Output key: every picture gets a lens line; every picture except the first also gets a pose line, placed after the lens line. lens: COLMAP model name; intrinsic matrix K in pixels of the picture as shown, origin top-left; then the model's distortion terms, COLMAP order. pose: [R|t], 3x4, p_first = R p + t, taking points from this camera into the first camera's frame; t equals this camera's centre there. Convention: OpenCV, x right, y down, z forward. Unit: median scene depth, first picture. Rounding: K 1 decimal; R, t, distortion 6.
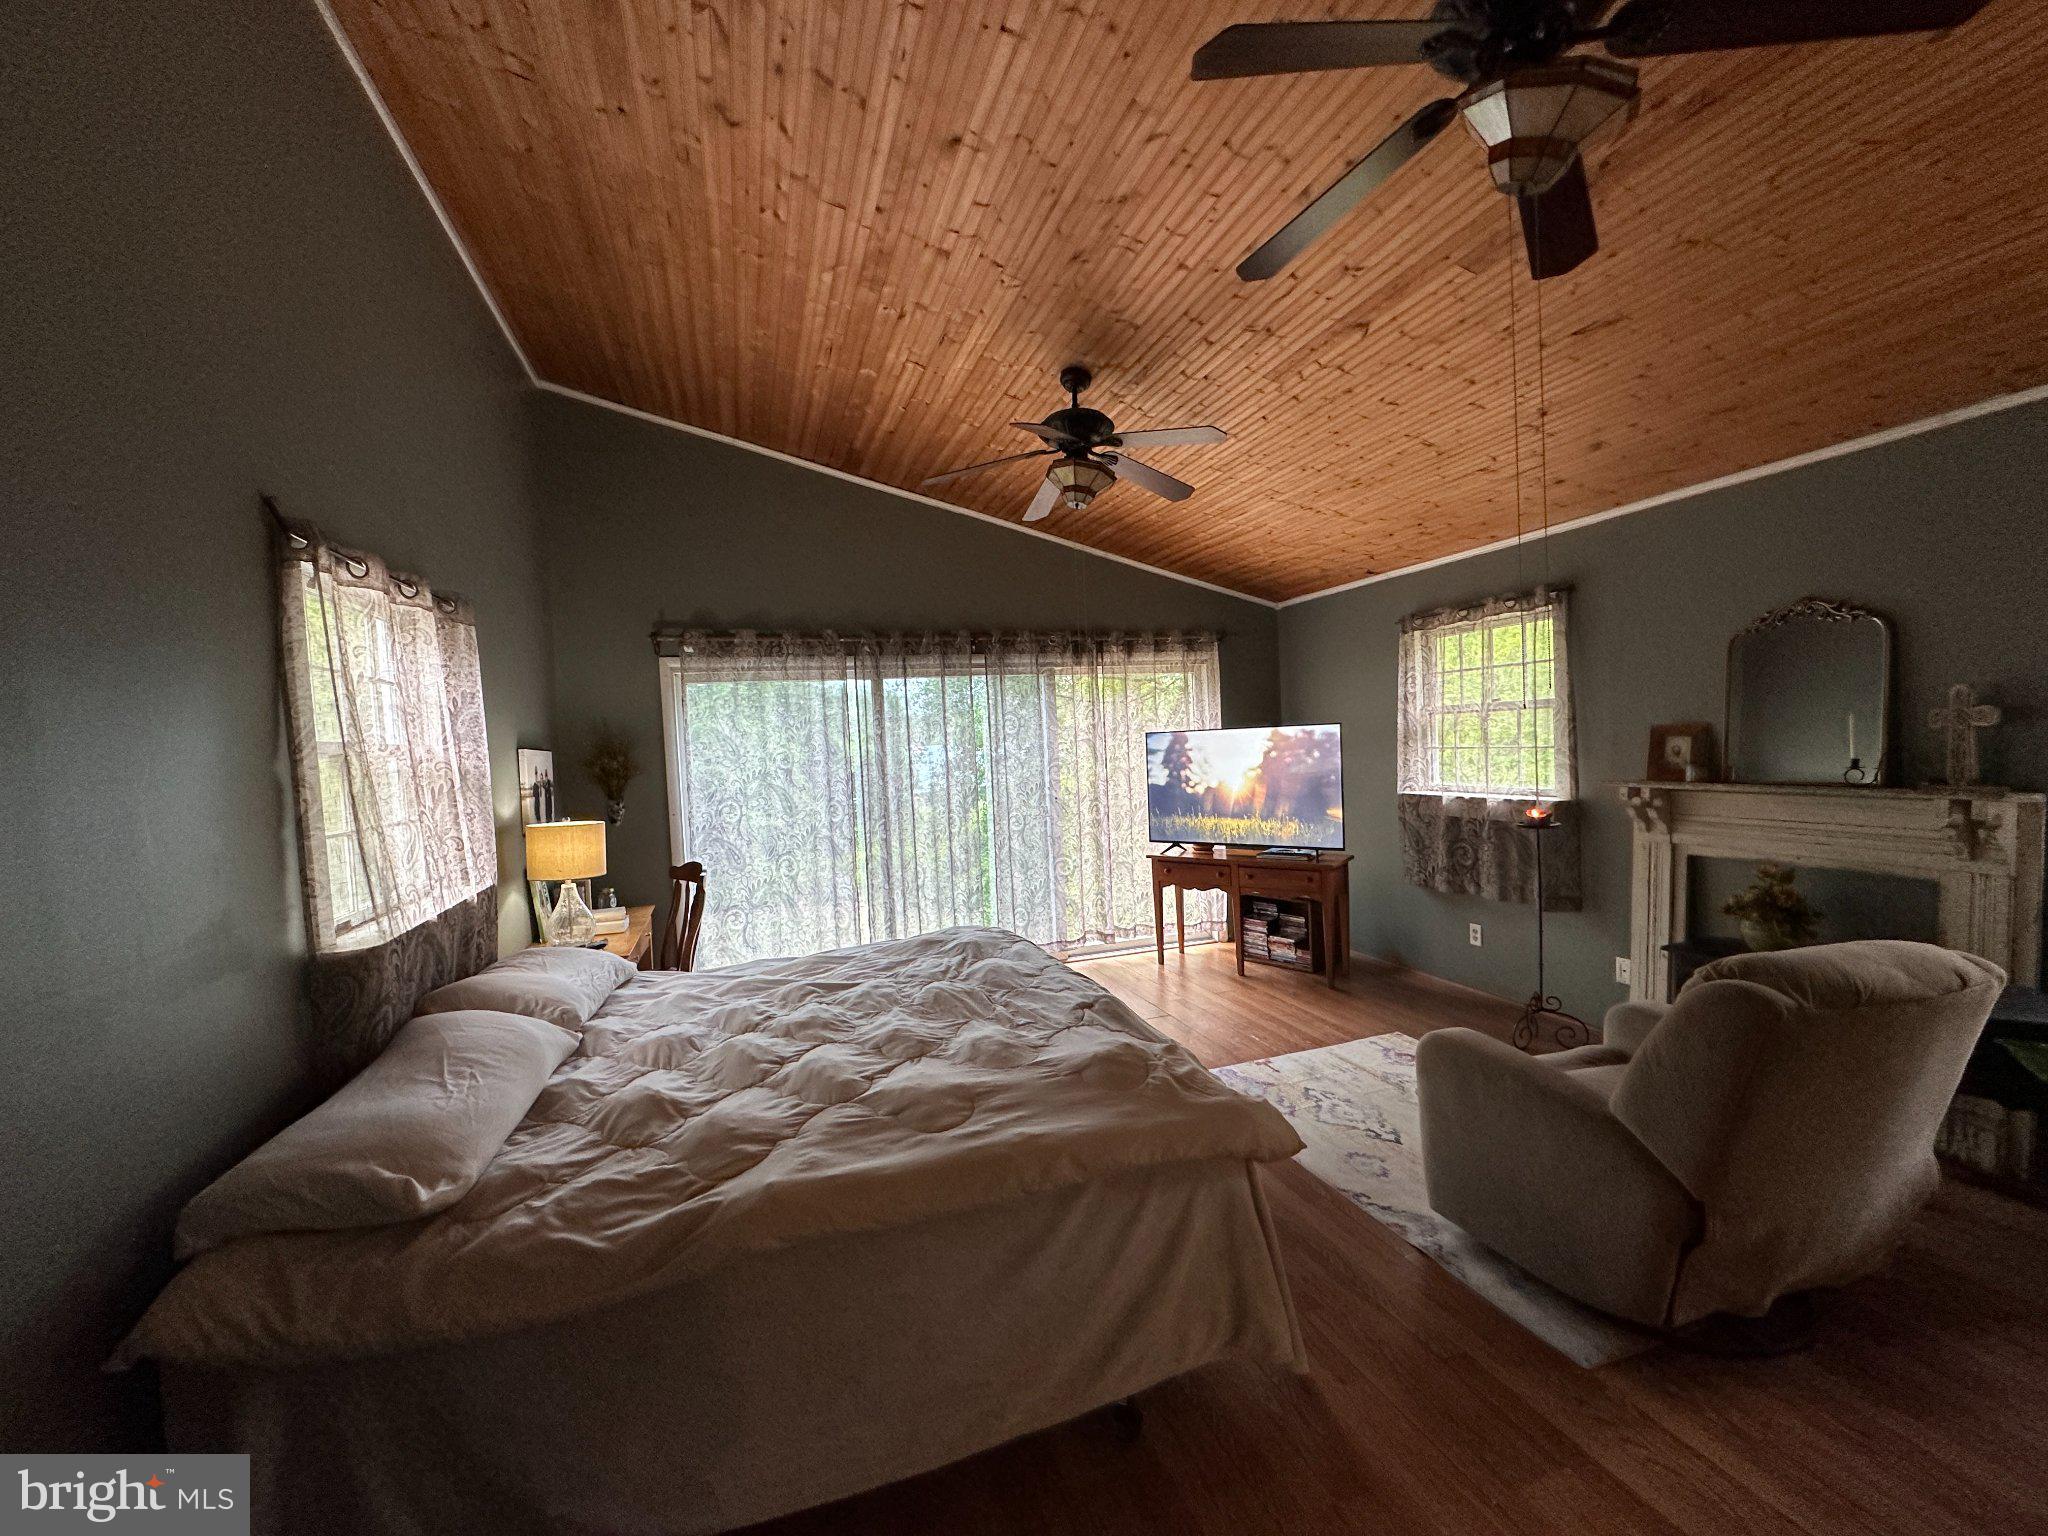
lens RADIAL K [[814.3, 0, 1022.9], [0, 814.3, 765.5], [0, 0, 1]] dist [-0.004097, 0.001153]
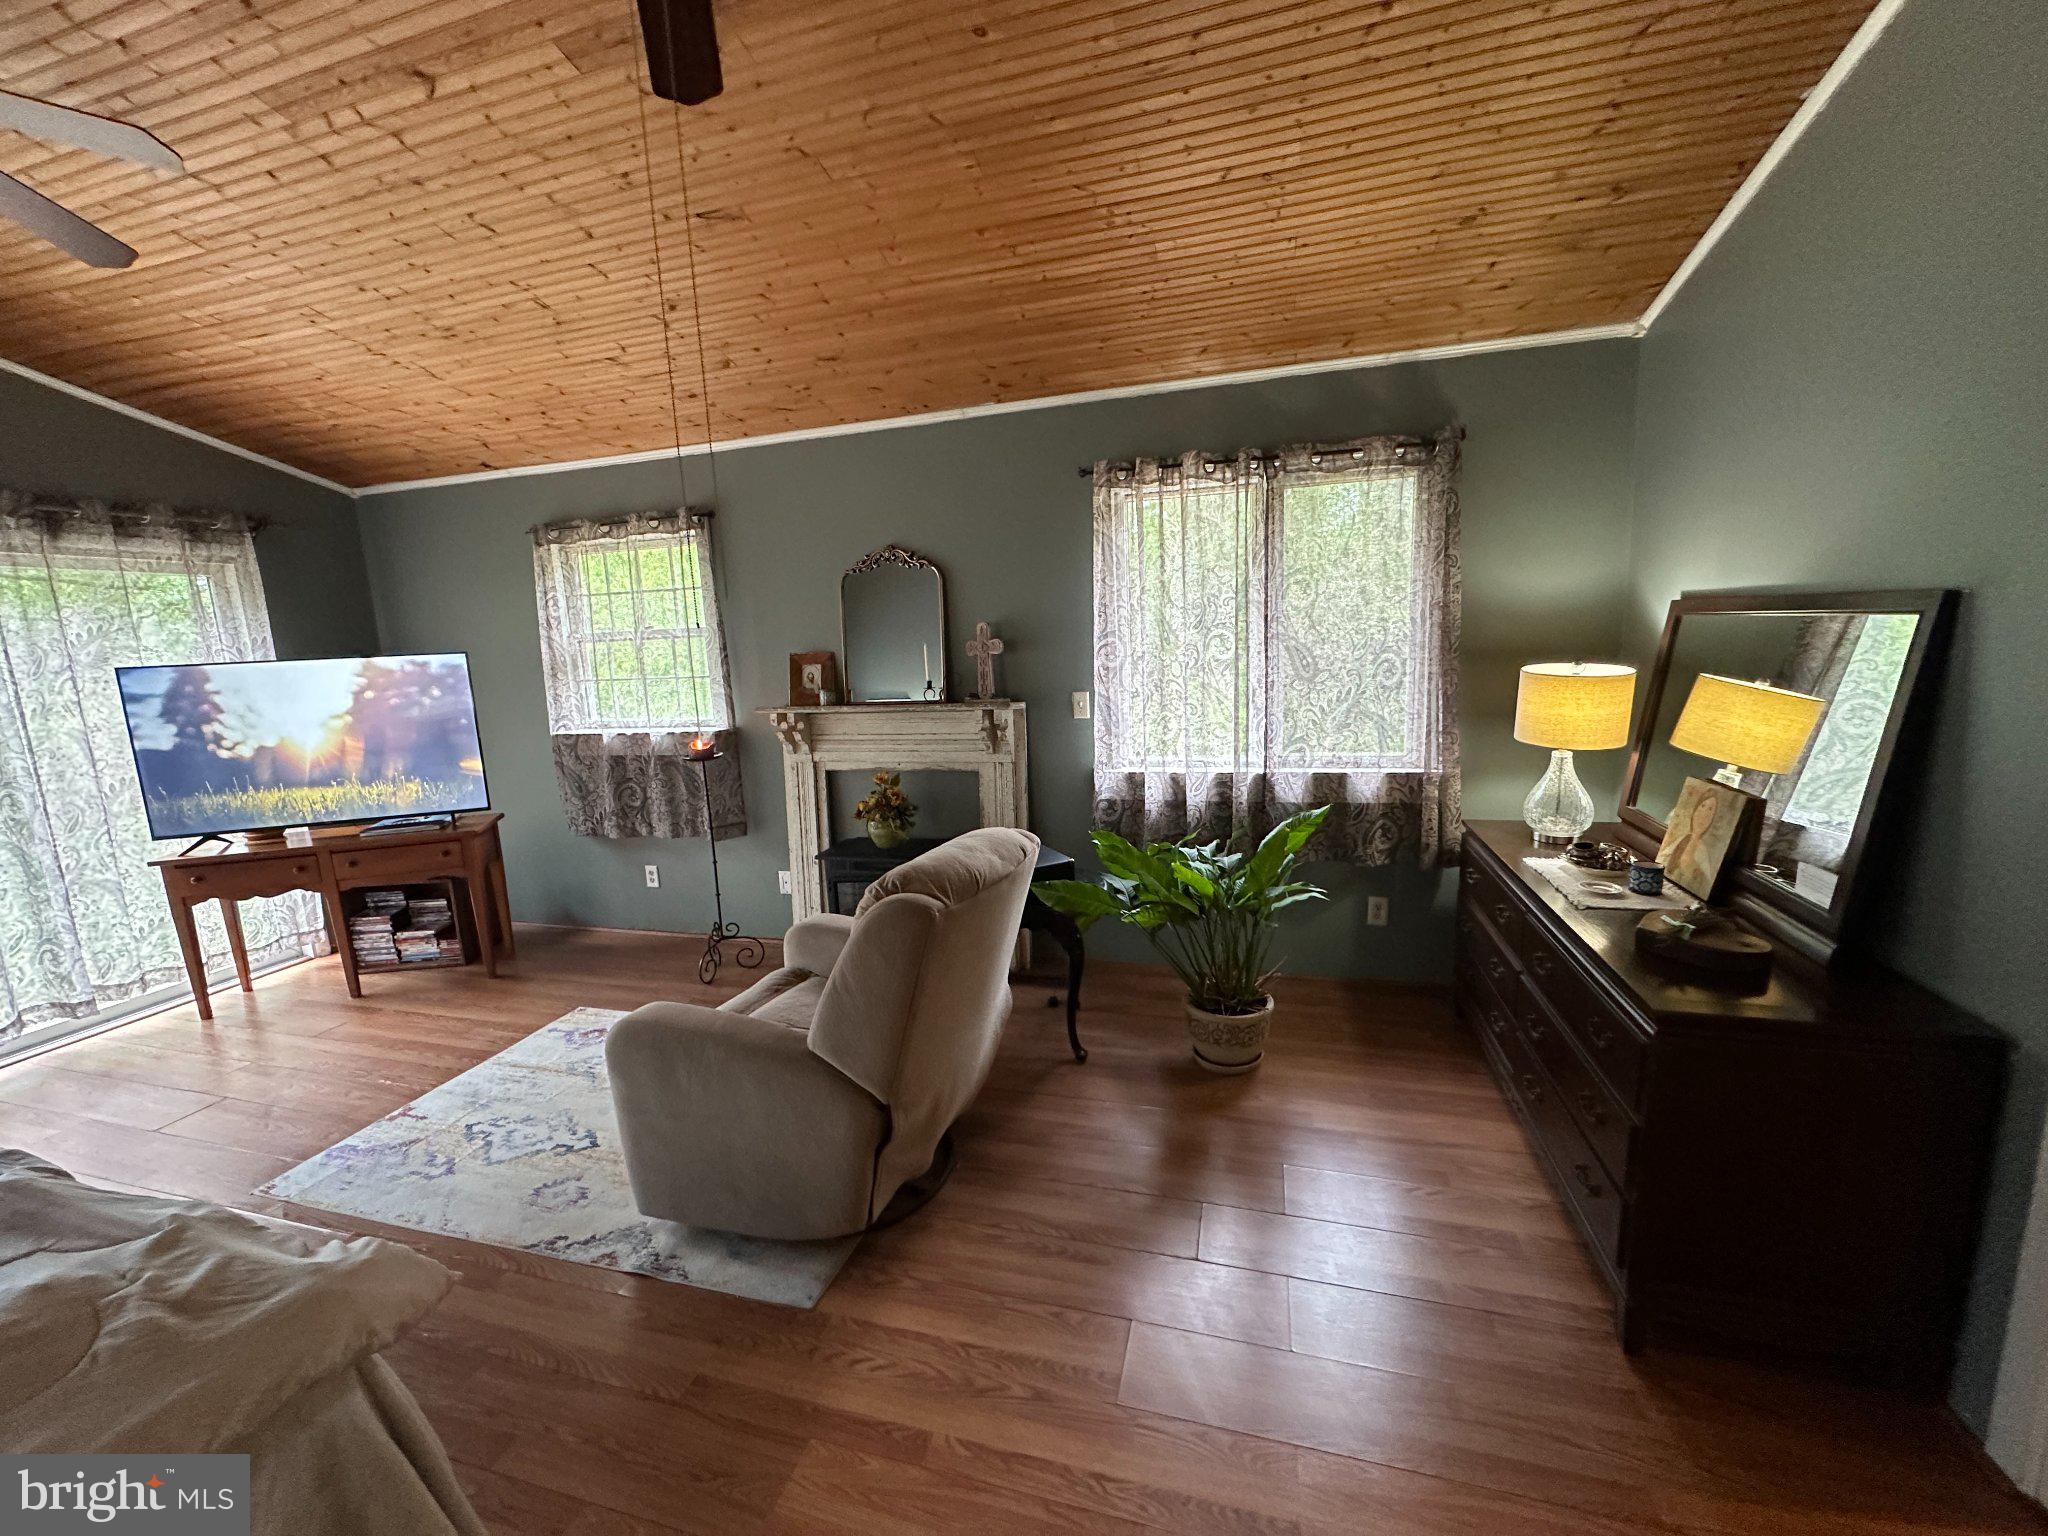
lens RADIAL K [[814.3, 0, 1023.6], [0, 814.3, 773.8], [0, 0, 1]] dist [-0.004097, 0.001153]
pose [[0.574756, -0.118447, 0.809707, 0.059178], [0.042517, 0.992455, 0.115000, -0.003094], [-0.817220, -0.031670, 0.575455, 0.119594]]
